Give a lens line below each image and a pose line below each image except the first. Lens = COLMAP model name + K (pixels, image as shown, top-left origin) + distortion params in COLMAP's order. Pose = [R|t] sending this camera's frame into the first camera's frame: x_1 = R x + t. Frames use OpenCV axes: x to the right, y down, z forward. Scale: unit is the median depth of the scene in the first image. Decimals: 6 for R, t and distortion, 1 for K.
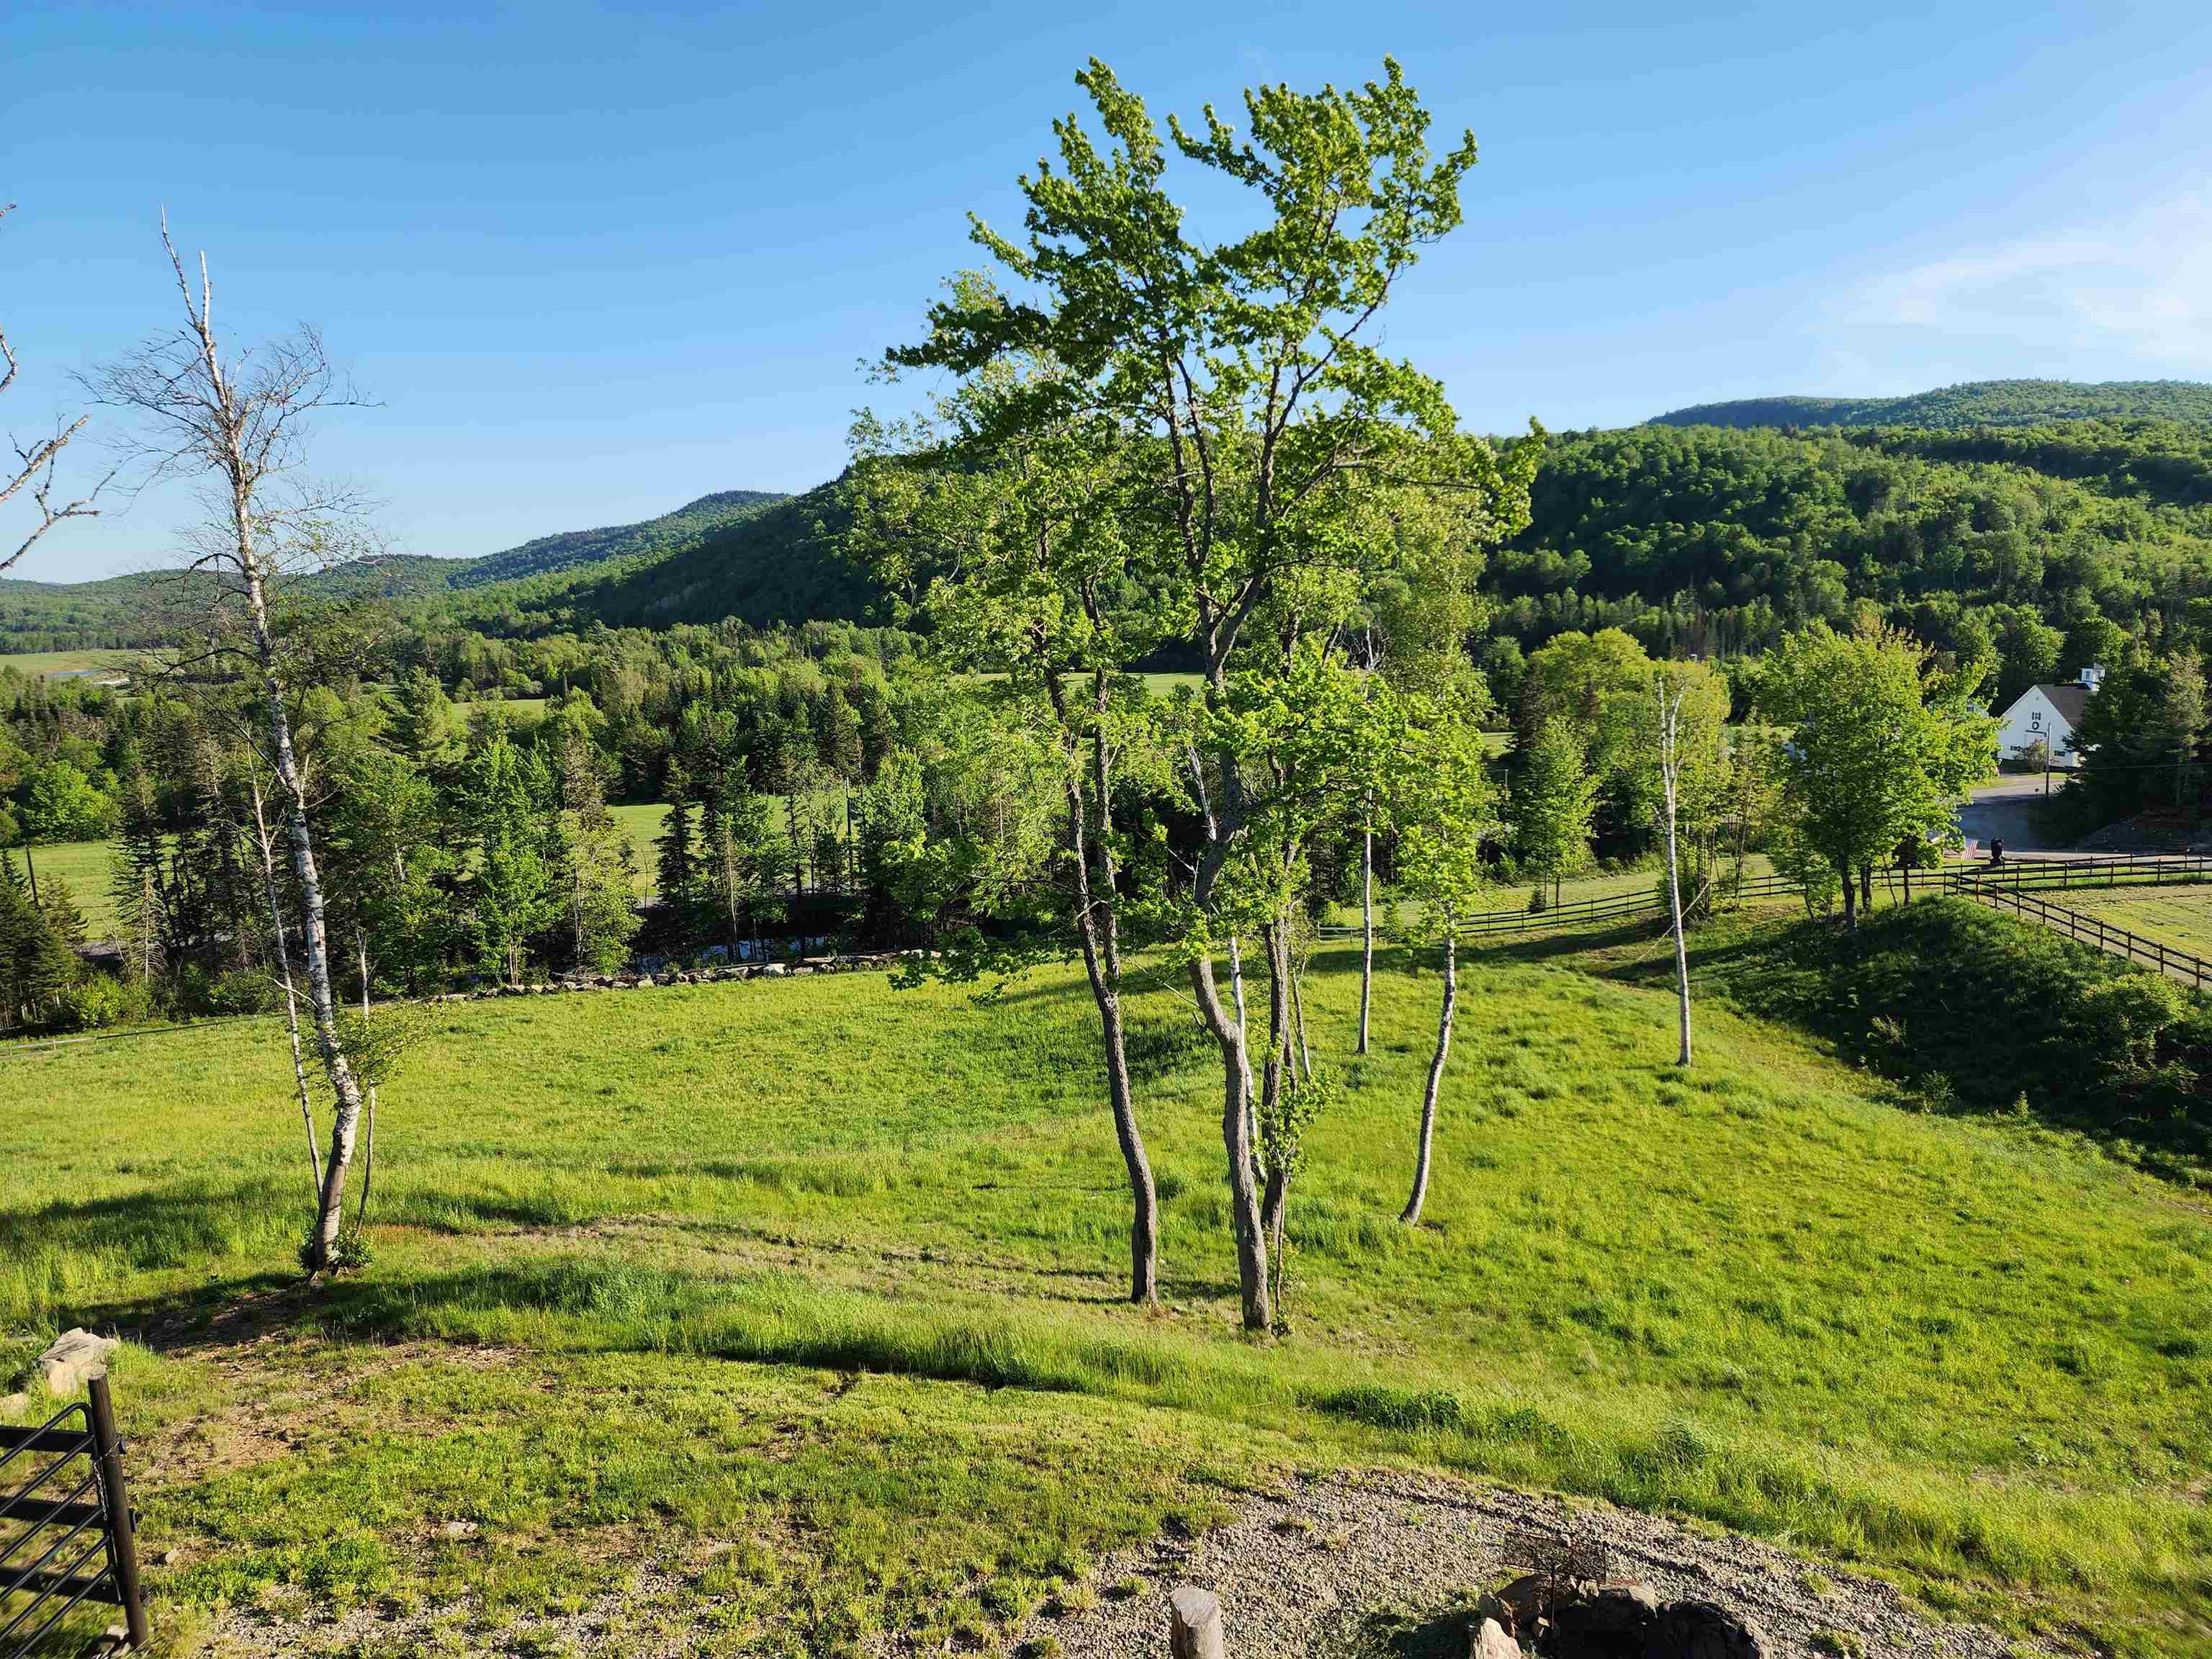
lens RADIAL K [[1470.9, 0, 1128.3], [0, 1470.9, 831.7], [0, 0, 1]] dist [0.088068, -0.079479]
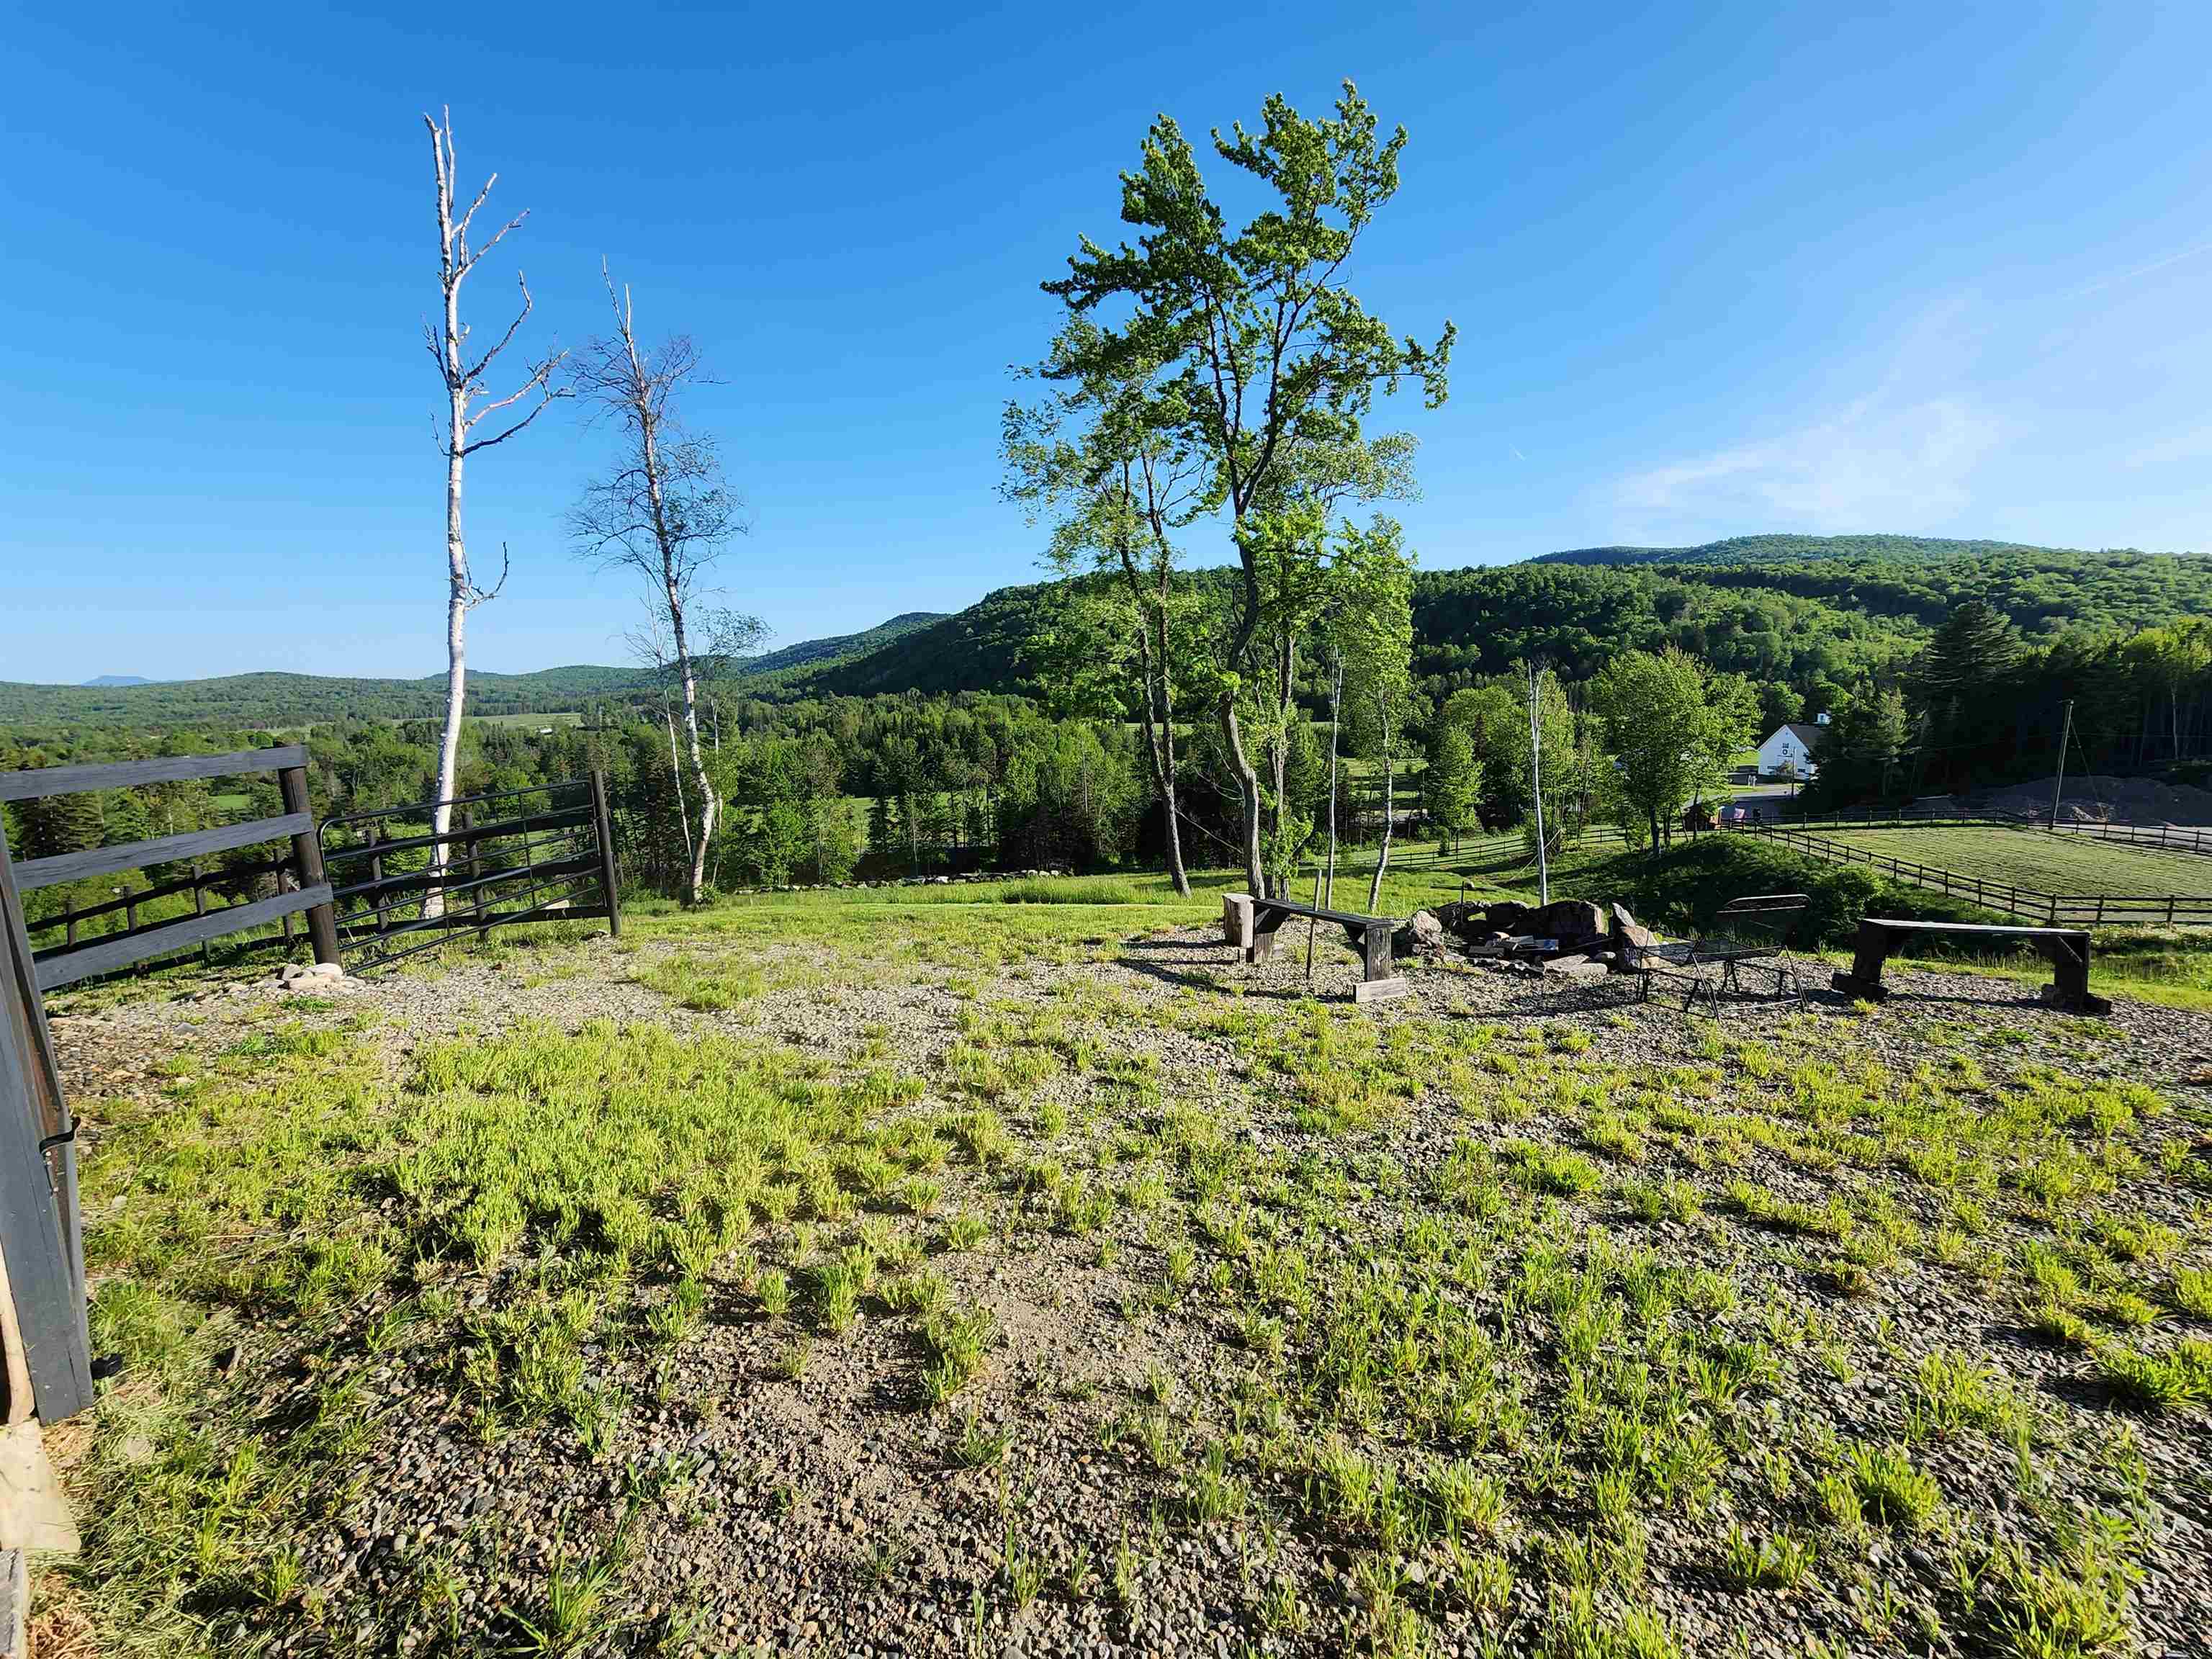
lens RADIAL K [[971.8, 0, 1094.4], [0, 971.8, 834.2], [0, 0, 1]] dist [-0.002137, 0.002826]
pose [[0.997103, 0.011534, -0.075189, -0.006705], [-0.011614, 0.999932, -0.000621, 0.151070], [0.075177, 0.001493, 0.997169, -0.024211]]
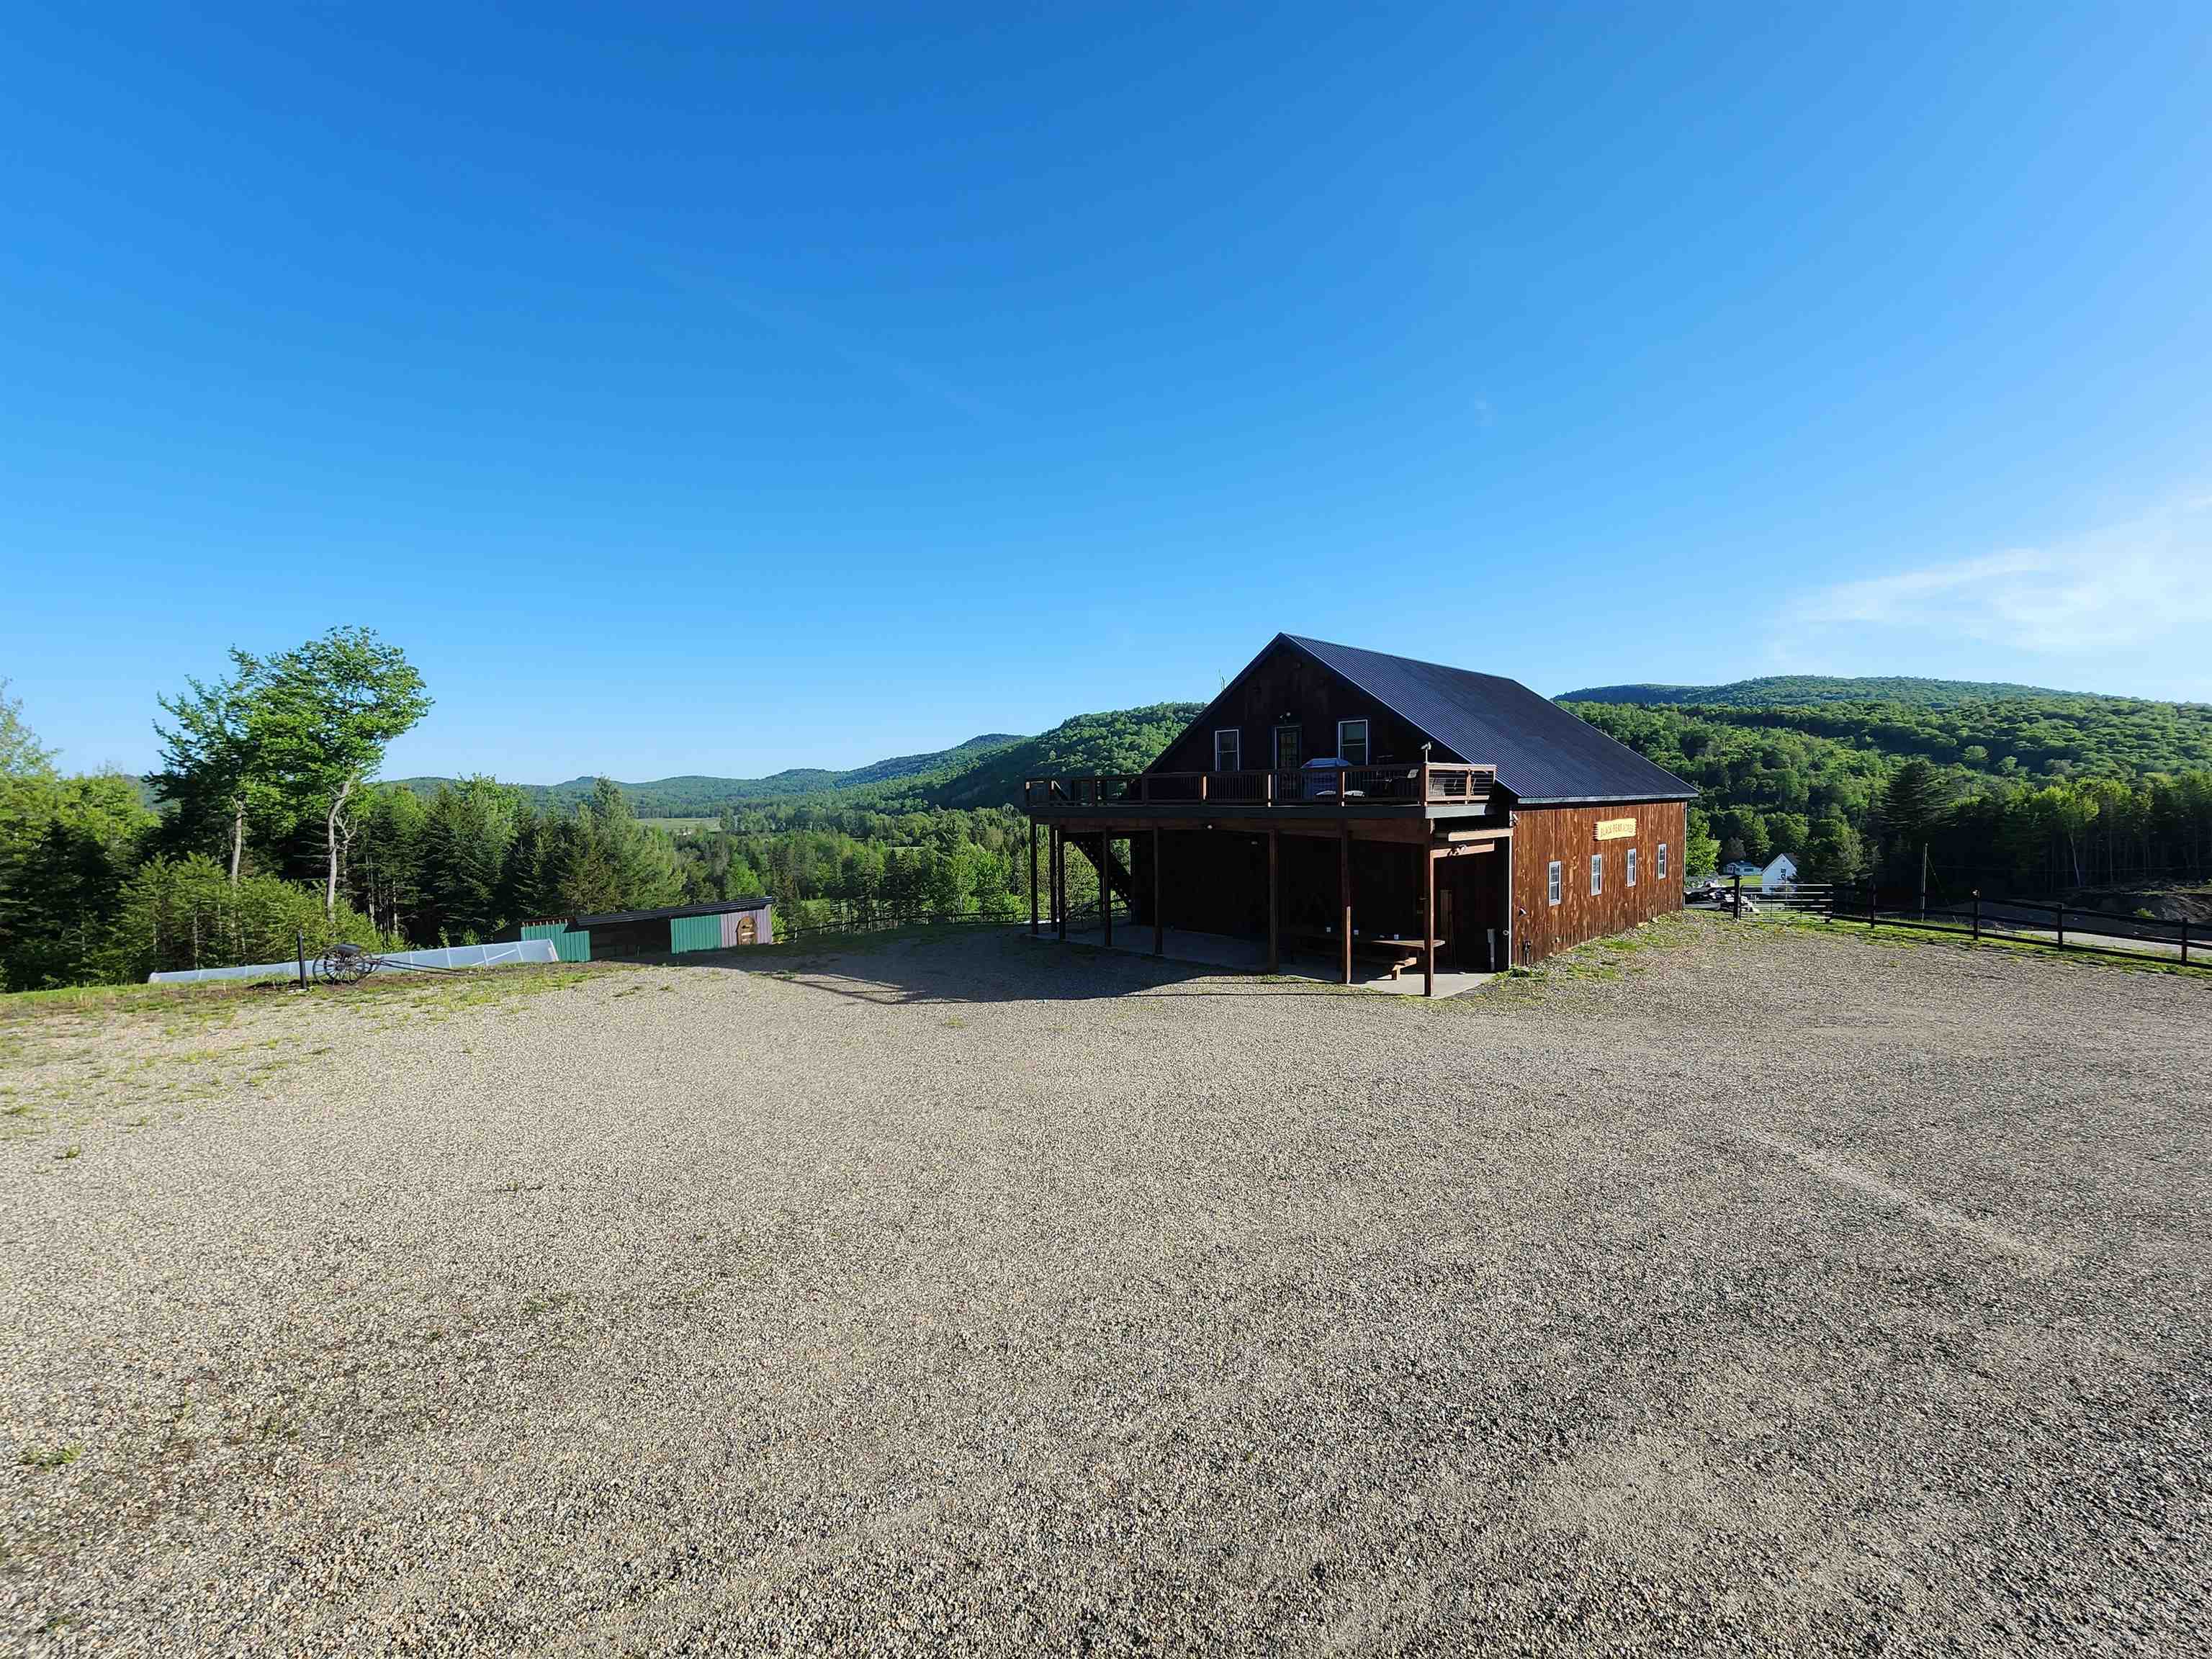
lens RADIAL K [[913.9, 0, 1096.0], [0, 913.9, 838.3], [0, 0, 1]] dist [0.001324, -0.001521]
pose [[0.990853, 0.024610, -0.132679, -0.459303], [-0.039468, 0.993087, -0.110544, 0.288362], [0.129042, 0.114769, 0.984975, -1.364733]]
